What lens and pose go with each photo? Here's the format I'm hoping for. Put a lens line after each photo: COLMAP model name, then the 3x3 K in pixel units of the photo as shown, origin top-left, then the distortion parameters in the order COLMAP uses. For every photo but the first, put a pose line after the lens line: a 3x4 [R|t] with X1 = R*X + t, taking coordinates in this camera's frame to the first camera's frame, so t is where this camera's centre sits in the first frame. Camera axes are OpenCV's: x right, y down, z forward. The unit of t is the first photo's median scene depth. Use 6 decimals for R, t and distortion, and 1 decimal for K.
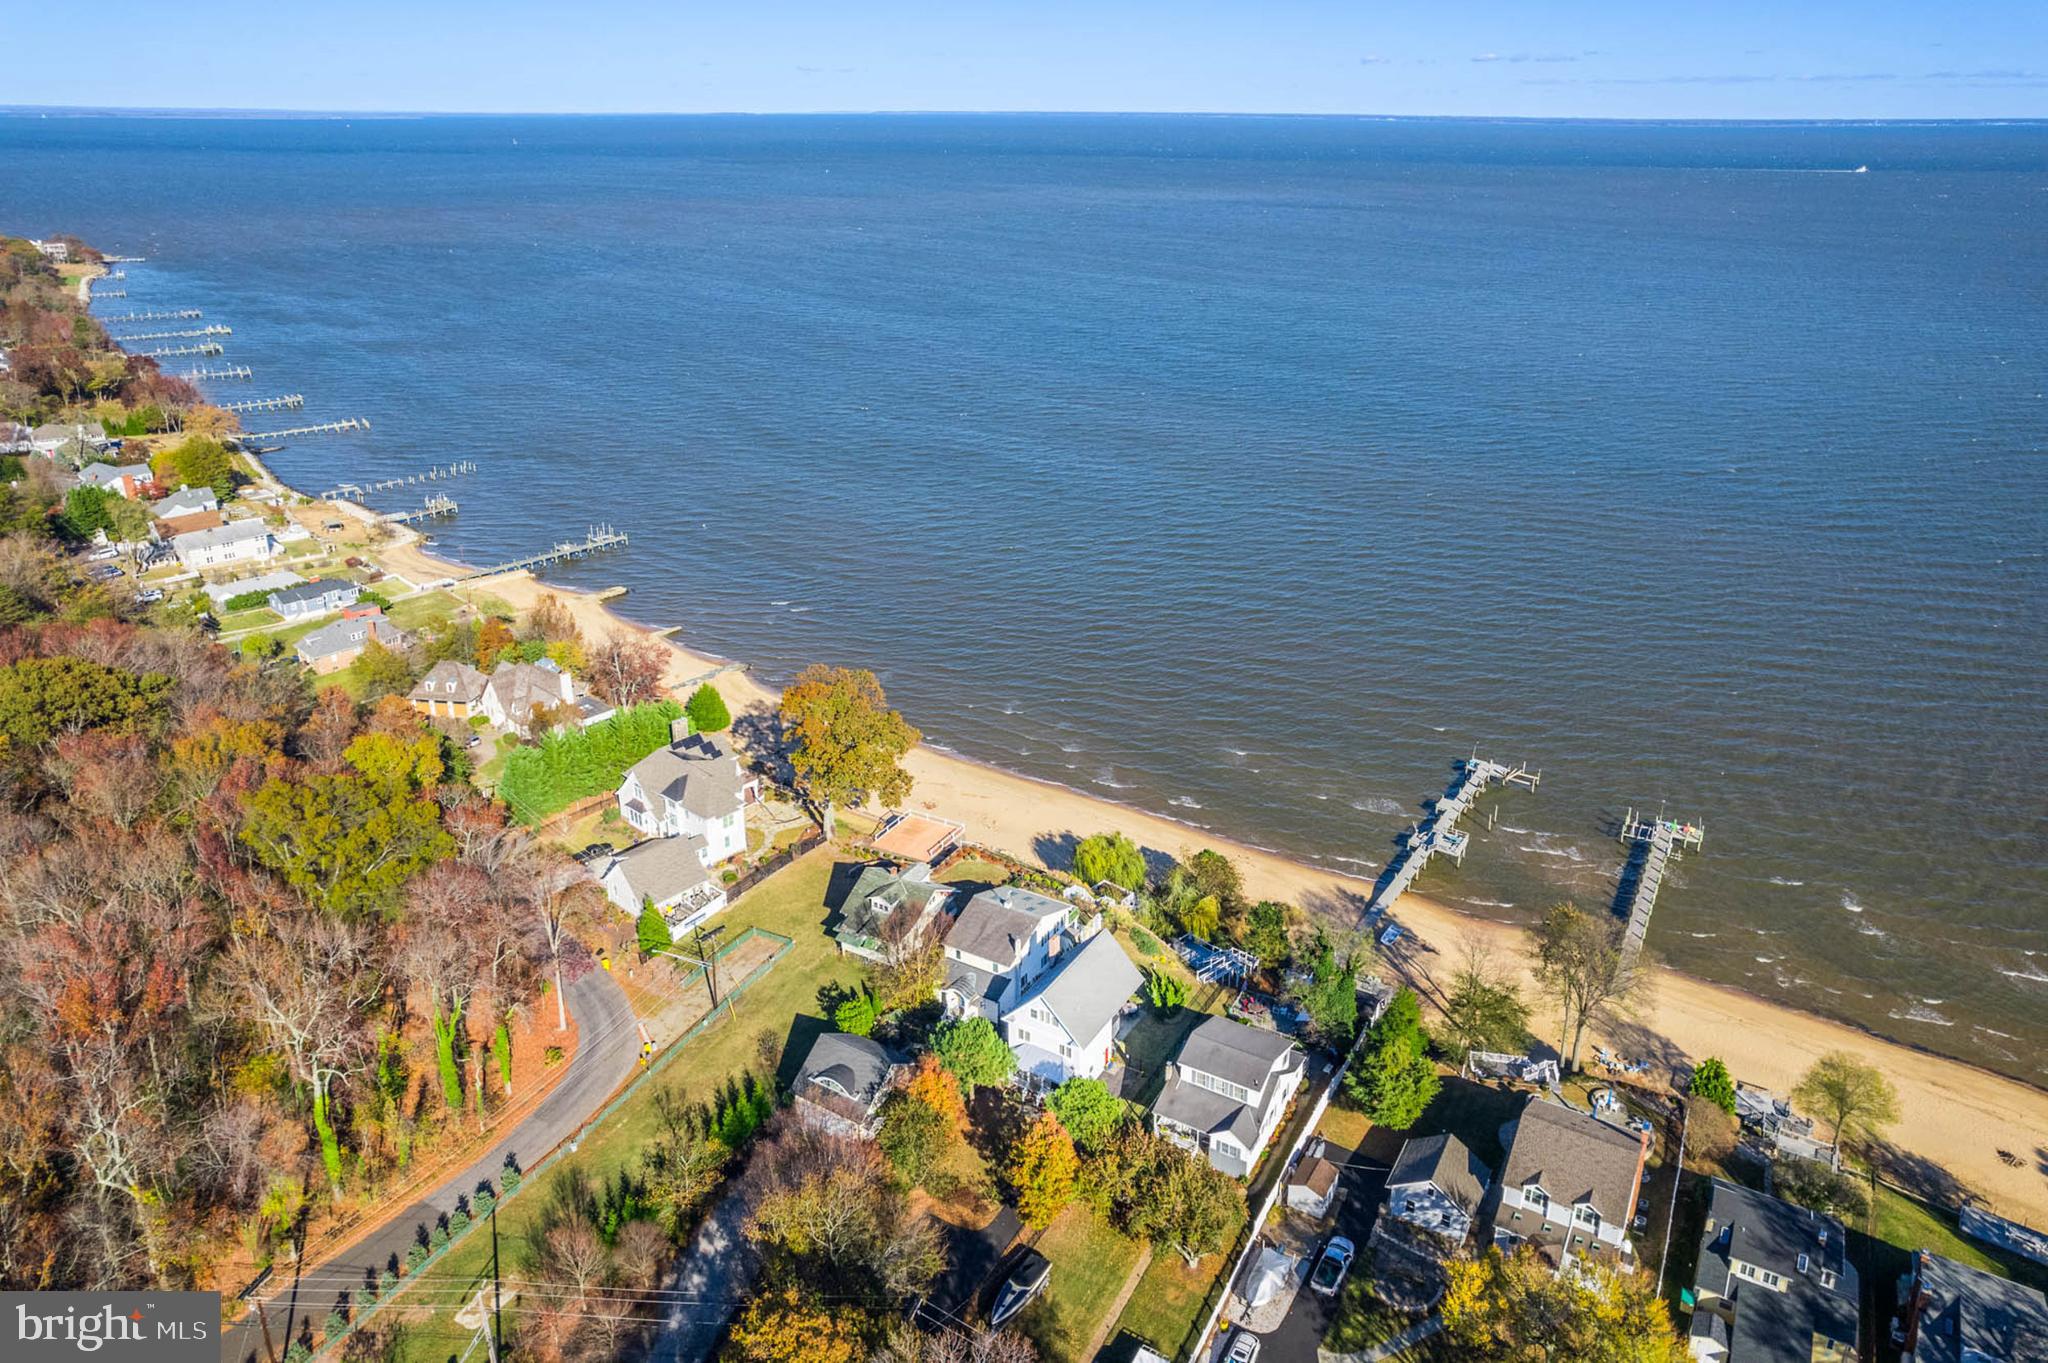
lens RADIAL K [[1367.0, 0, 1018.9], [0, 1367.0, 569.0], [0, 0, 1]] dist [-0.052632, 0.056381]
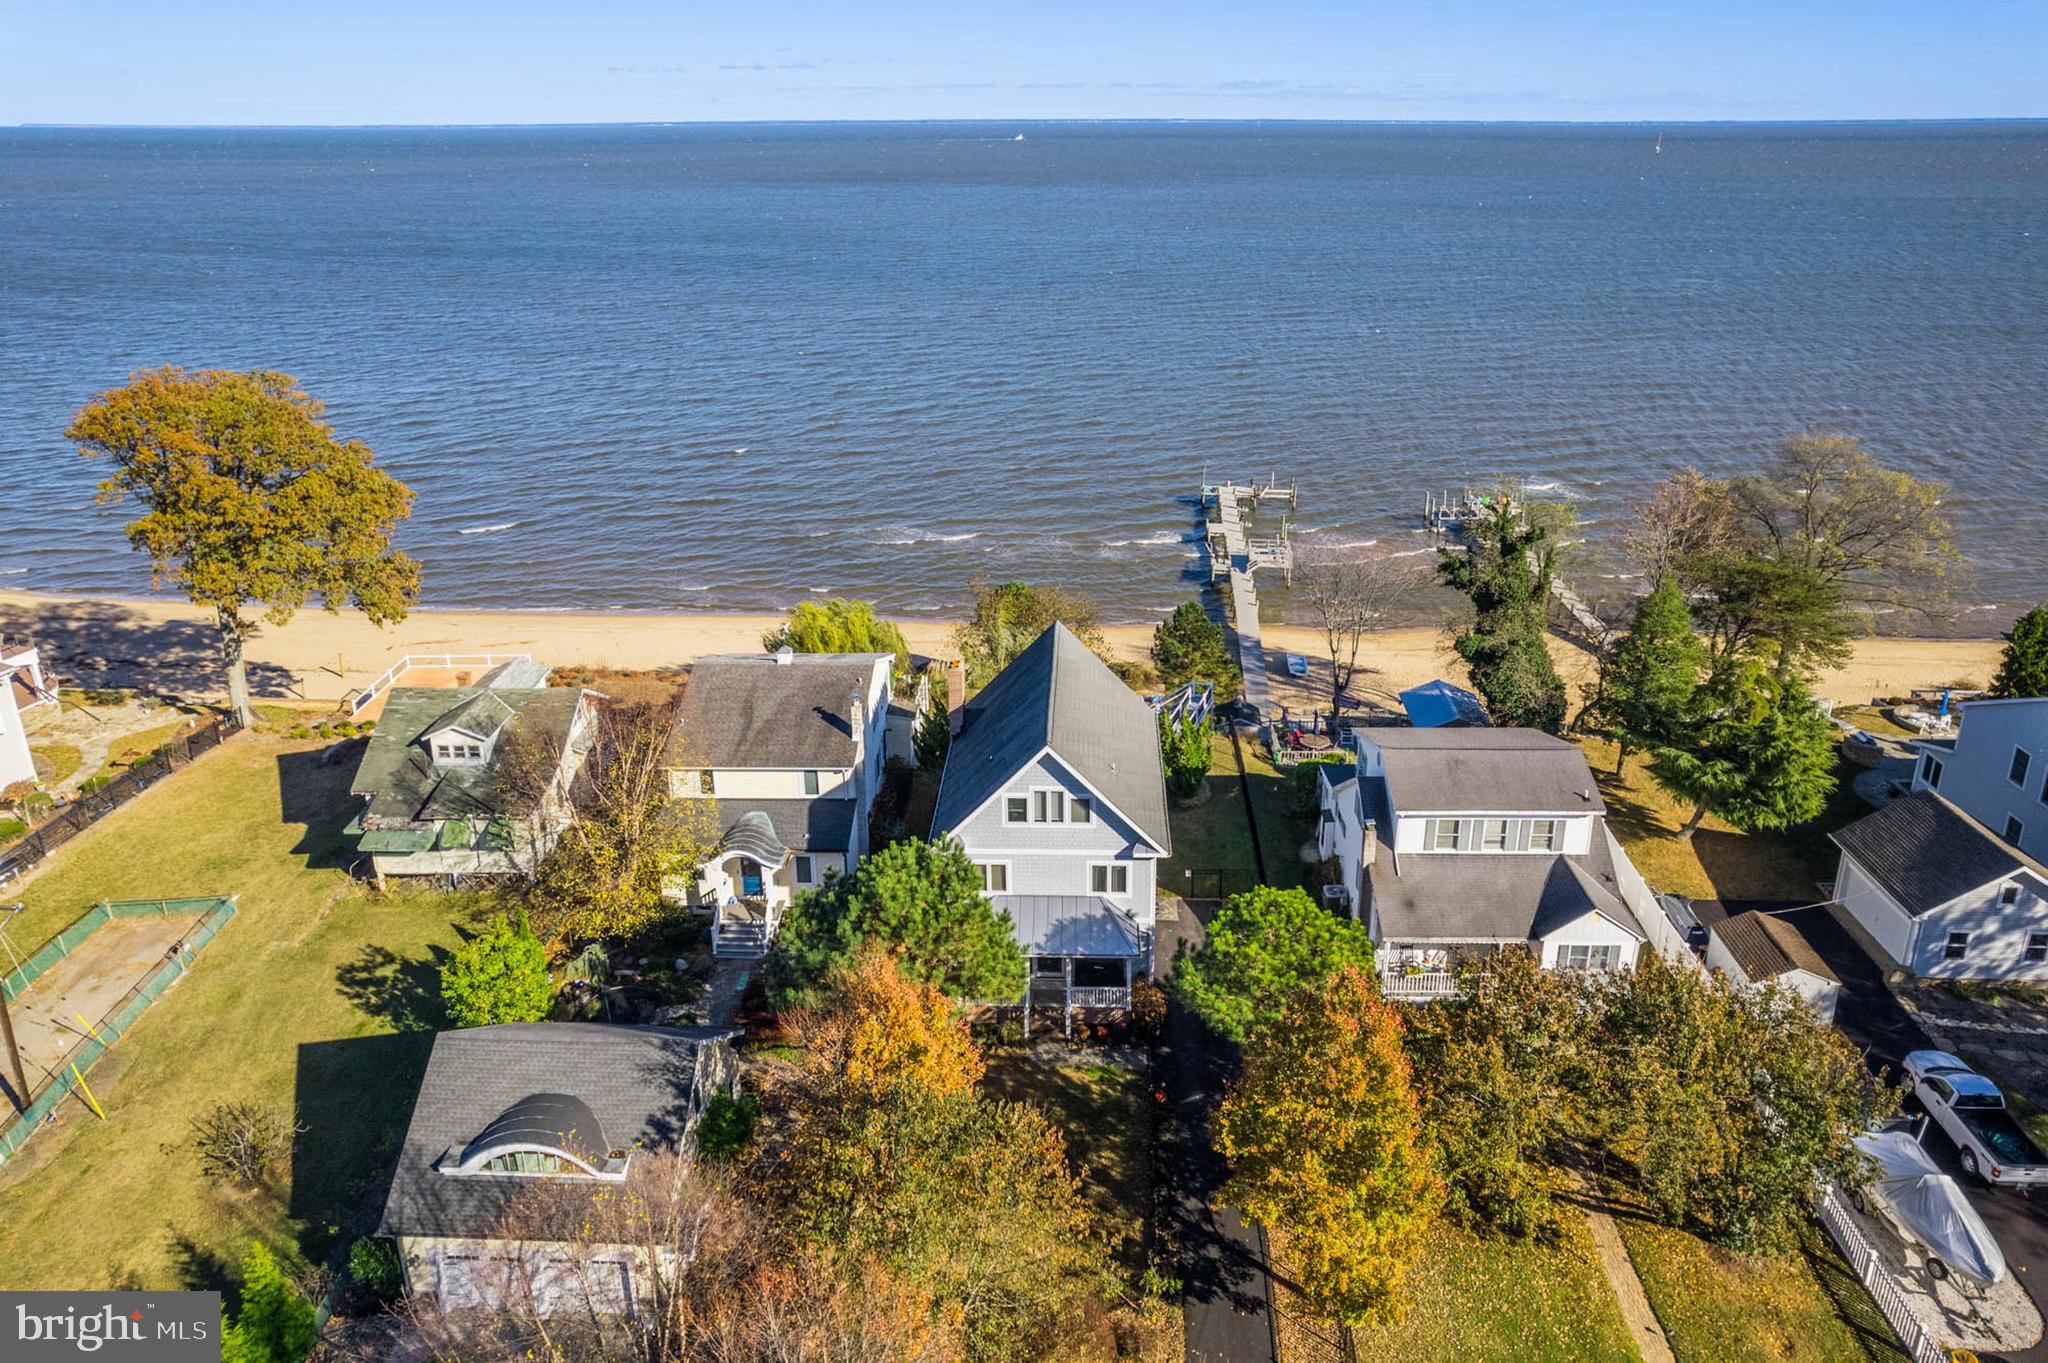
lens RADIAL K [[1367.0, 0, 1018.9], [0, 1367.0, 569.0], [0, 0, 1]] dist [-0.052632, 0.056381]
pose [[0.873596, -0.152586, 0.462112, -0.142851], [0.163493, 0.986404, 0.016631, 0.226023], [-0.458367, 0.061023, 0.886666, 0.579819]]
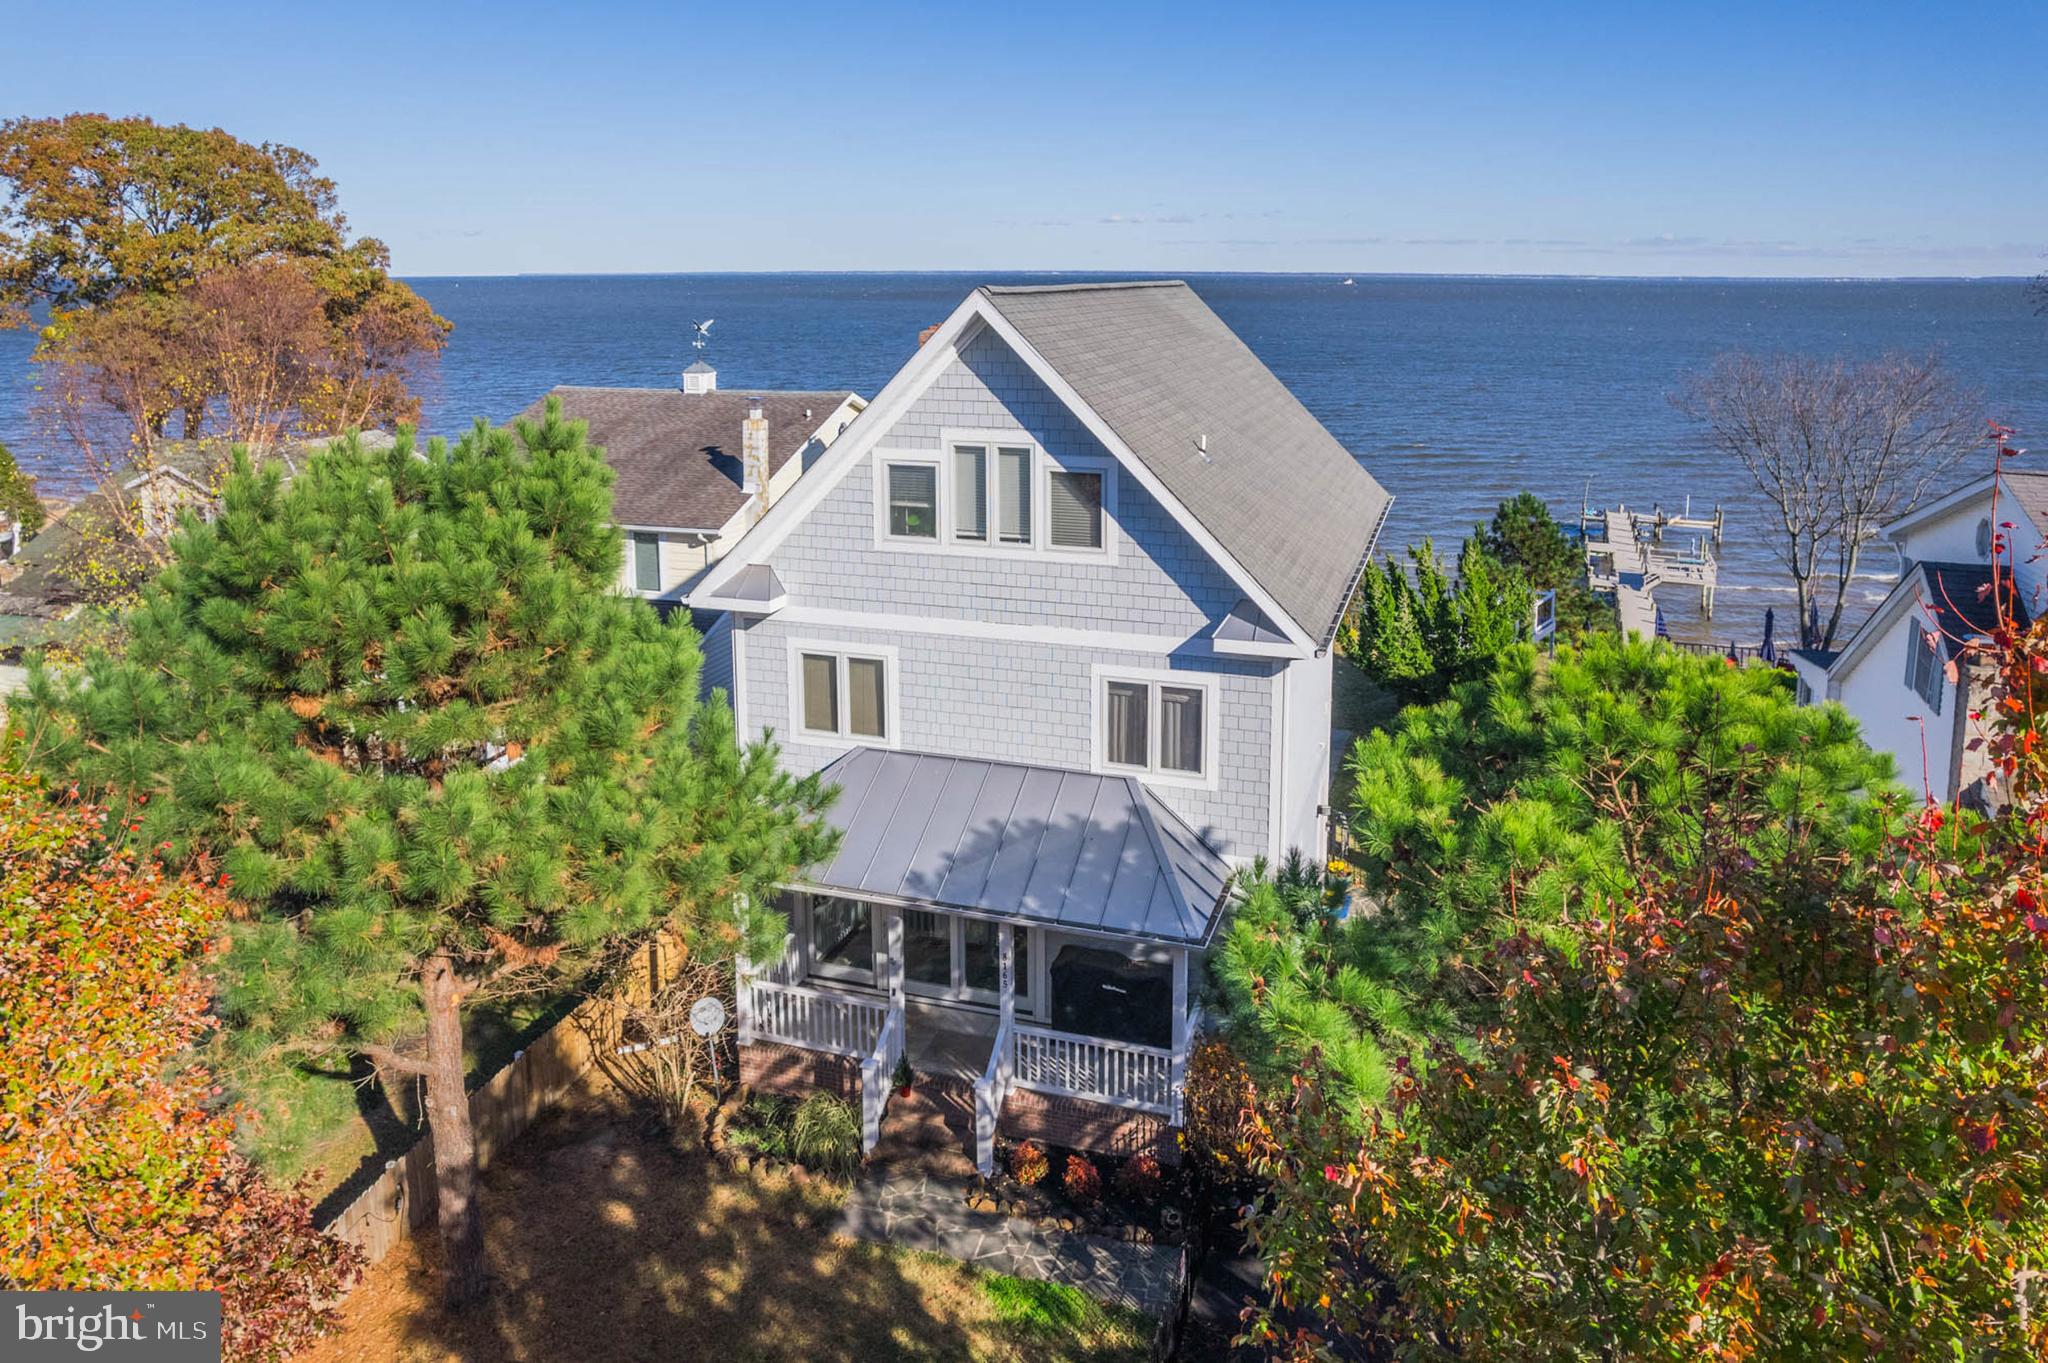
lens RADIAL K [[1385.2, 0, 1025.5], [0, 1385.2, 487.8], [0, 0, 1]] dist [-0.050558, -0.000579]
pose [[0.973351, -0.021510, 0.228308, -0.009753], [0.067997, 0.977889, -0.197760, 0.318859], [-0.219007, 0.208014, 0.953292, 0.766807]]
